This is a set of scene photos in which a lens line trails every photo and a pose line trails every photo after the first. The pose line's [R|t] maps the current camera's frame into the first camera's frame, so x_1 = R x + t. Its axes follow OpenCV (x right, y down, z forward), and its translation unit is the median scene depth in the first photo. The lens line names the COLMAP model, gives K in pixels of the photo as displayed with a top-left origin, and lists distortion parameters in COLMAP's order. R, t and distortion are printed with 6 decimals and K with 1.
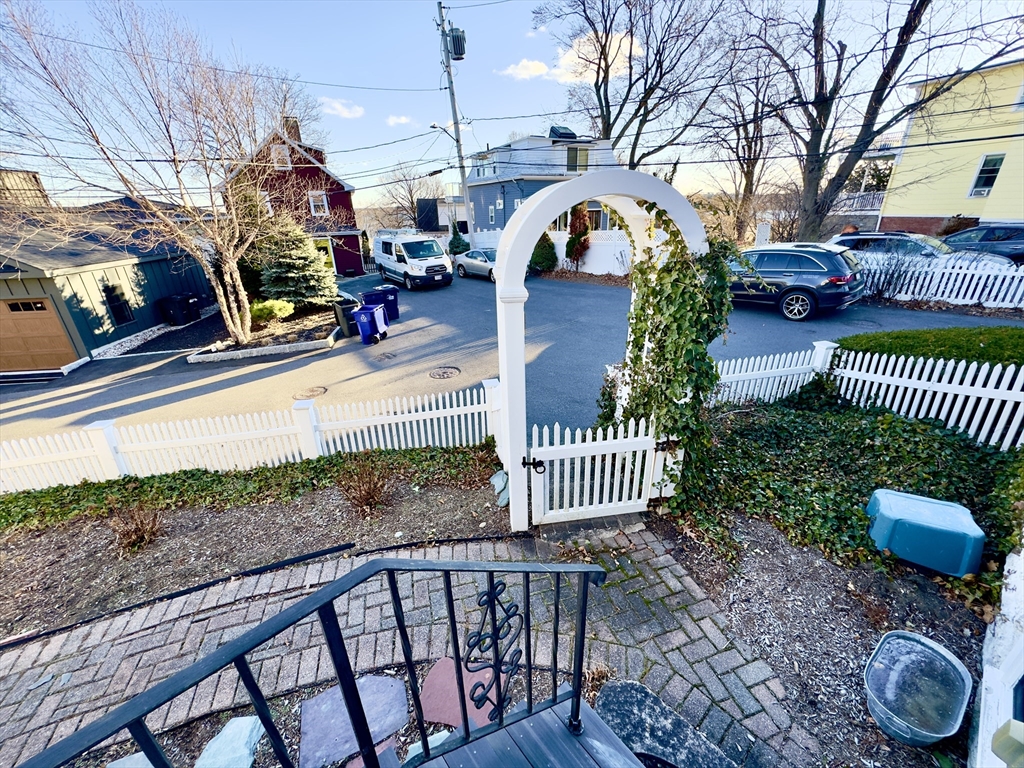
lens RADIAL K [[409.9, 0, 514.4], [0, 409.9, 382.4], [0, 0, 1]] dist [0.001034, -0.000199]
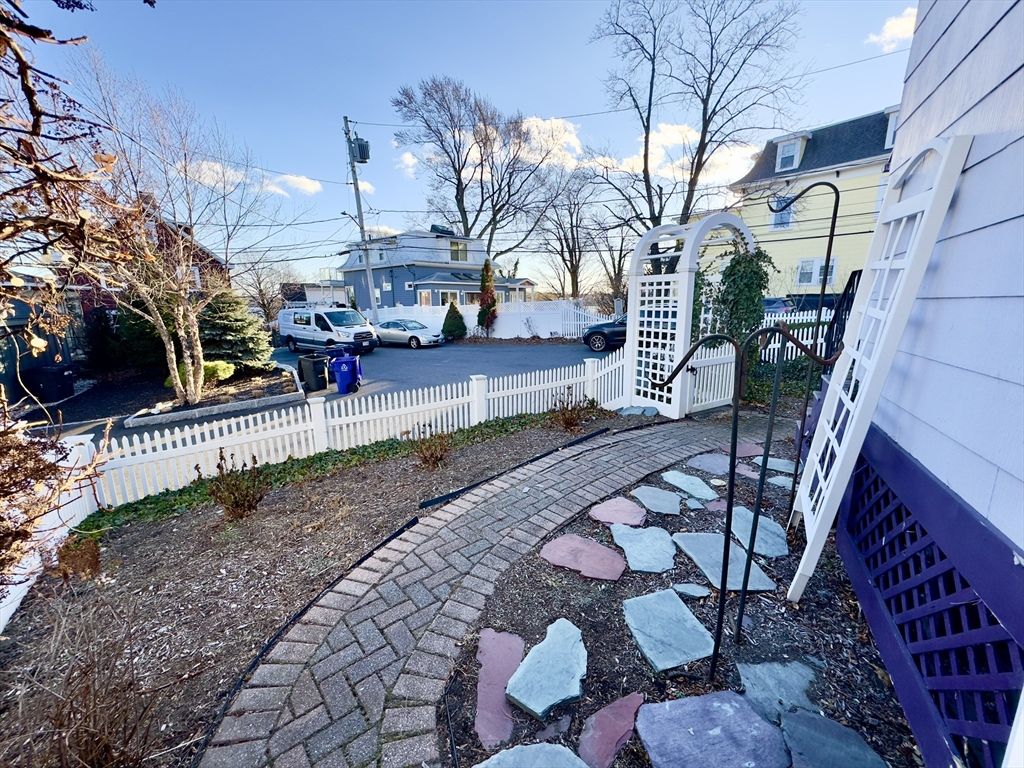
lens RADIAL K [[409.9, 0, 510.1], [0, 409.9, 386.2], [0, 0, 1]] dist [0.001034, -0.000199]
pose [[0.929185, -0.060432, 0.364642, -0.280033], [0.133582, 0.974766, -0.178848, 0.101971], [-0.344632, 0.214892, 0.913811, -0.063877]]
